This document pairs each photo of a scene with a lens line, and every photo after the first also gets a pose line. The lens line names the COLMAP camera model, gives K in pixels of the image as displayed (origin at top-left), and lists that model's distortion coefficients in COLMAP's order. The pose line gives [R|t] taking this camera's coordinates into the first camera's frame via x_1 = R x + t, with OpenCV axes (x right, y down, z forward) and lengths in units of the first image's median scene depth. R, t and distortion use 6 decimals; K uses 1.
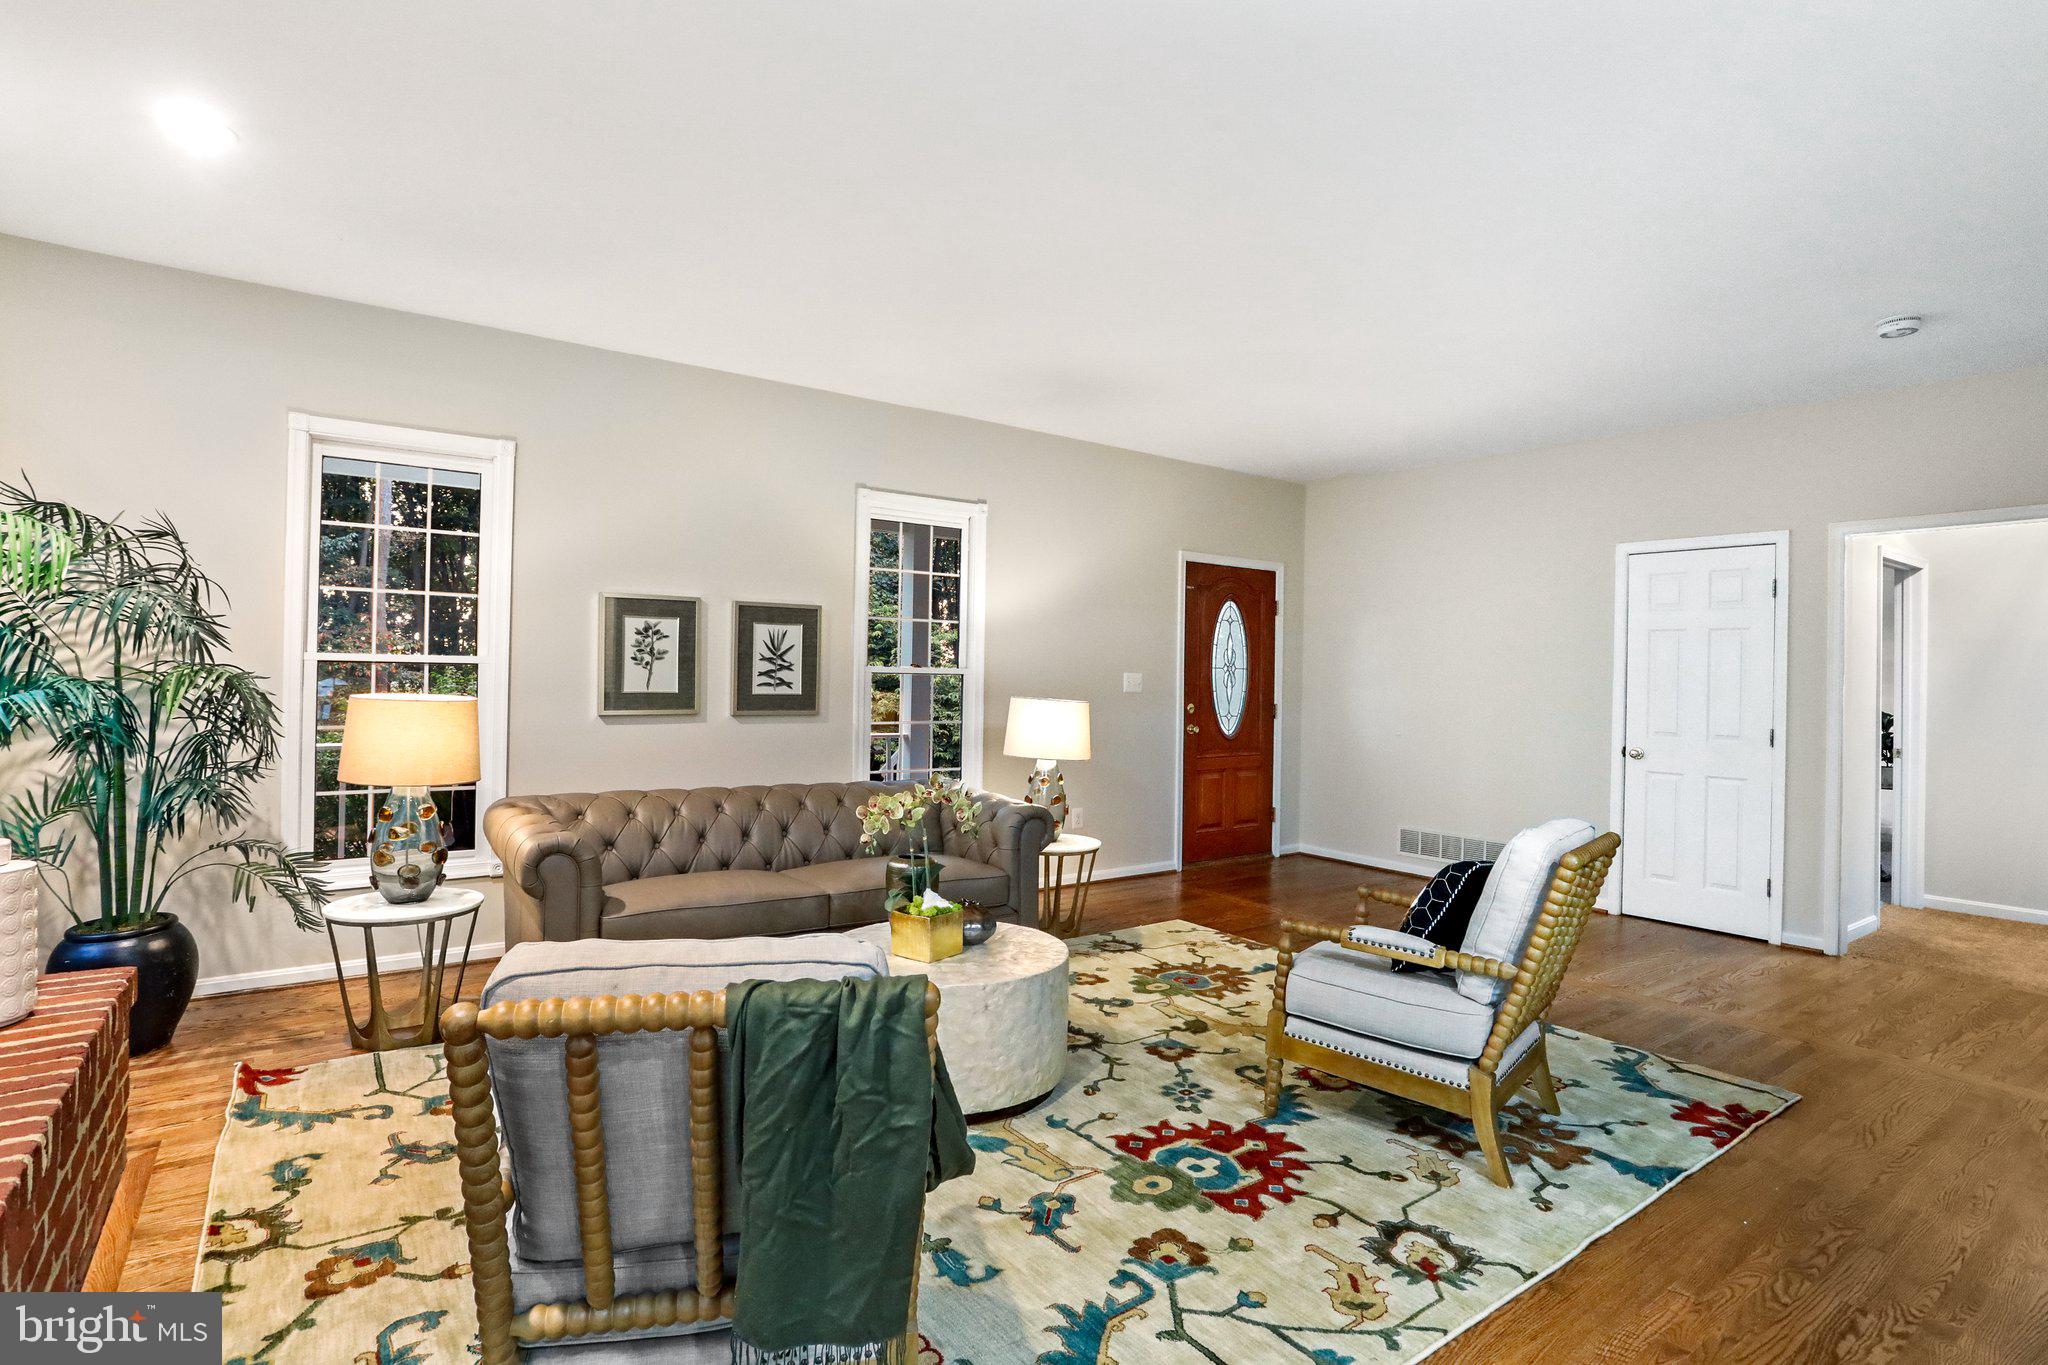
lens RADIAL K [[1001.6, 0, 1019.7], [0, 1001.6, 672.7], [0, 0, 1]] dist [-0.095892, 0.063647]
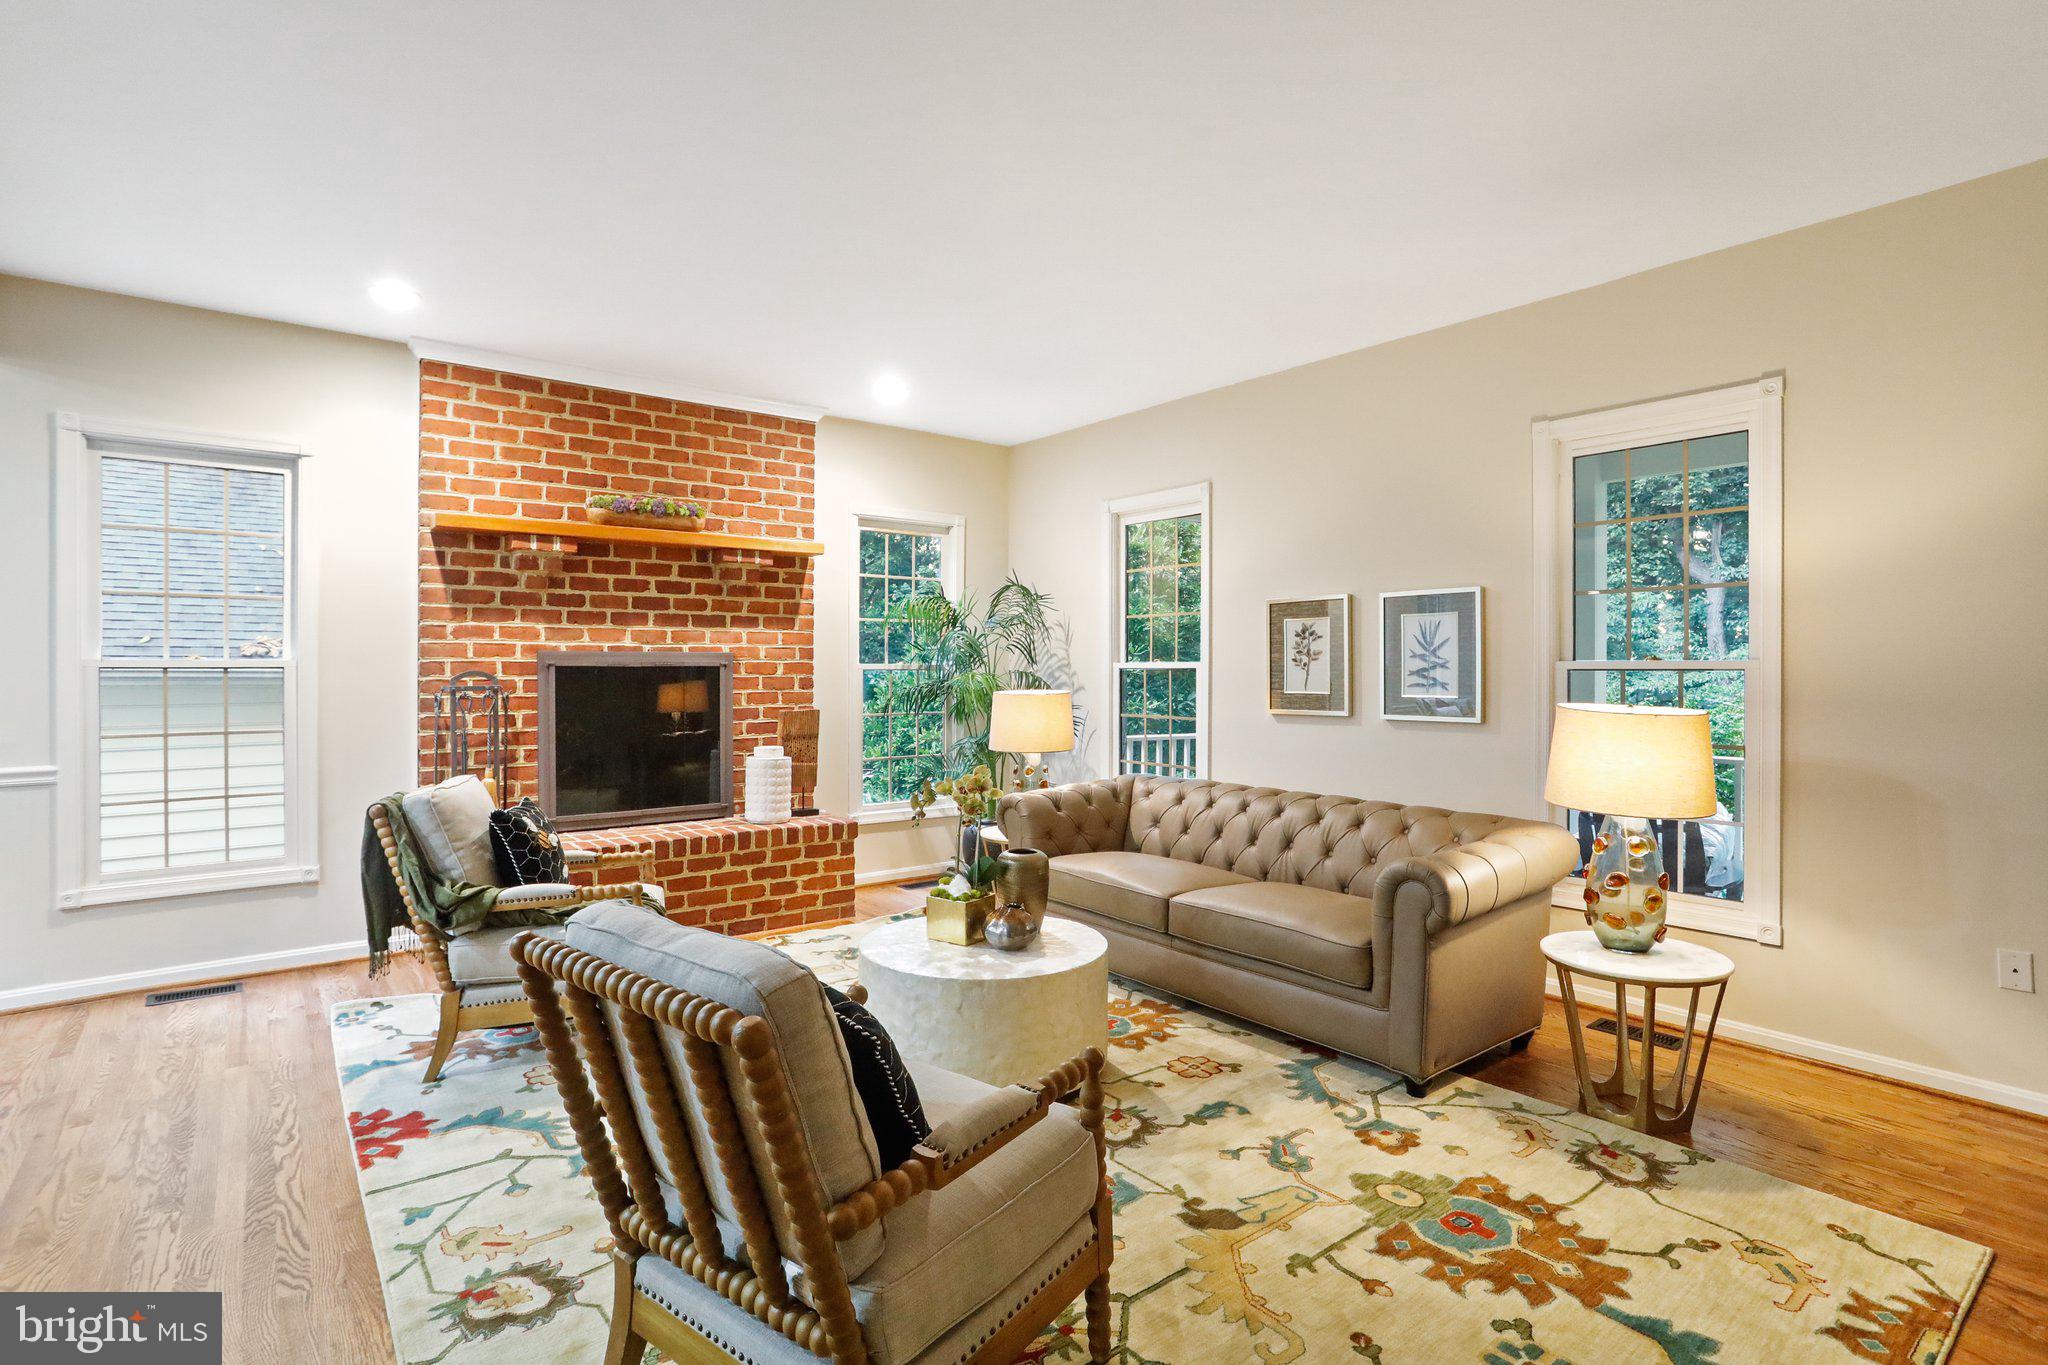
lens RADIAL K [[1001.6, 0, 1019.7], [0, 1001.6, 672.7], [0, 0, 1]] dist [-0.095892, 0.063647]
pose [[0.055882, -0.017830, -0.998278, 0.629309], [0.002337, 0.999840, -0.017727, 0.016545], [0.998435, -0.001342, 0.055915, 0.665291]]
